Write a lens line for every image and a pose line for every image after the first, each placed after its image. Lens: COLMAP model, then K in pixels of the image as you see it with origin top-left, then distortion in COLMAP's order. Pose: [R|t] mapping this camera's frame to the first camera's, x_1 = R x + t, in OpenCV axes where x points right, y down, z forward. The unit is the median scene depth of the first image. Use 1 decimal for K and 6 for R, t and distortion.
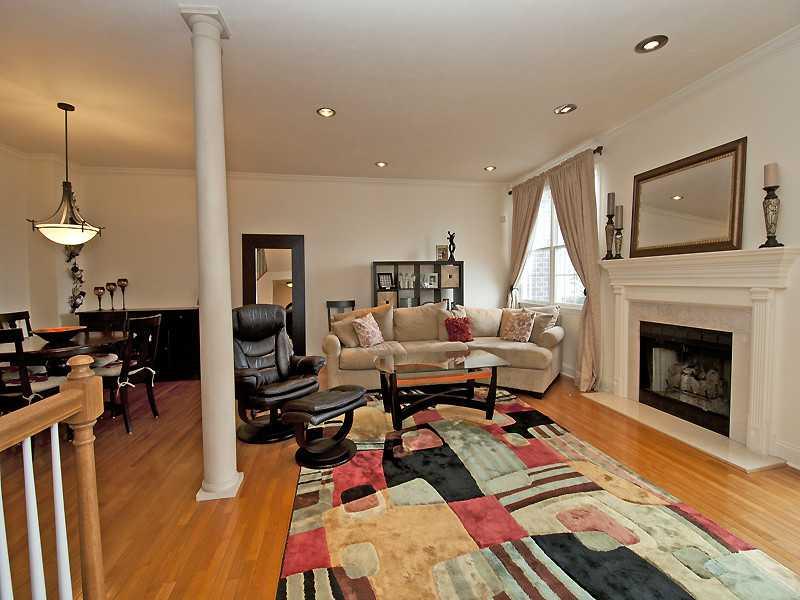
lens RADIAL K [[342.1, 0, 394.4], [0, 342.1, 292.6], [0, 0, 1]] dist [0.013701, -0.019112]
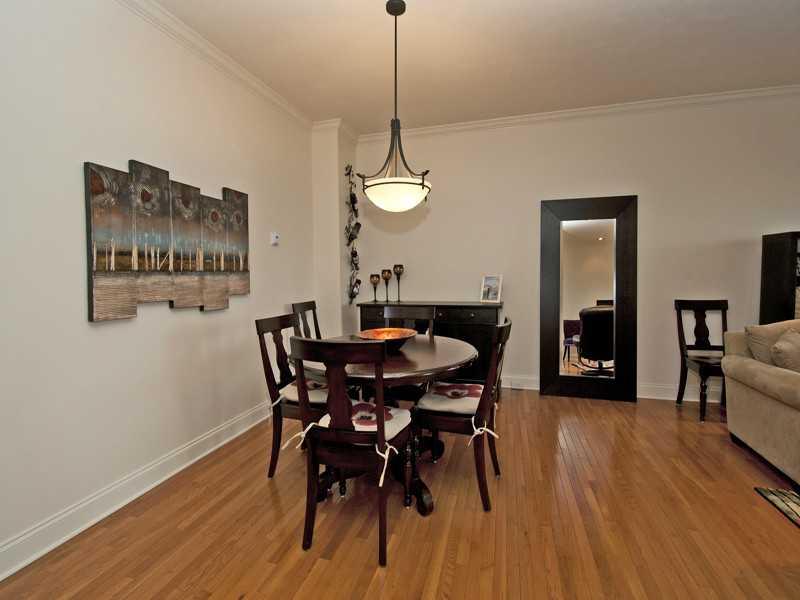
lens RADIAL K [[356.5, 0, 404.2], [0, 356.5, 288.0], [0, 0, 1]] dist [0.016470, -0.023042]
pose [[0.897081, 0.019825, -0.441422, -0.440004], [-0.014675, 0.999779, 0.015080, 0.003006], [0.441623, -0.007050, 0.897173, 0.252375]]
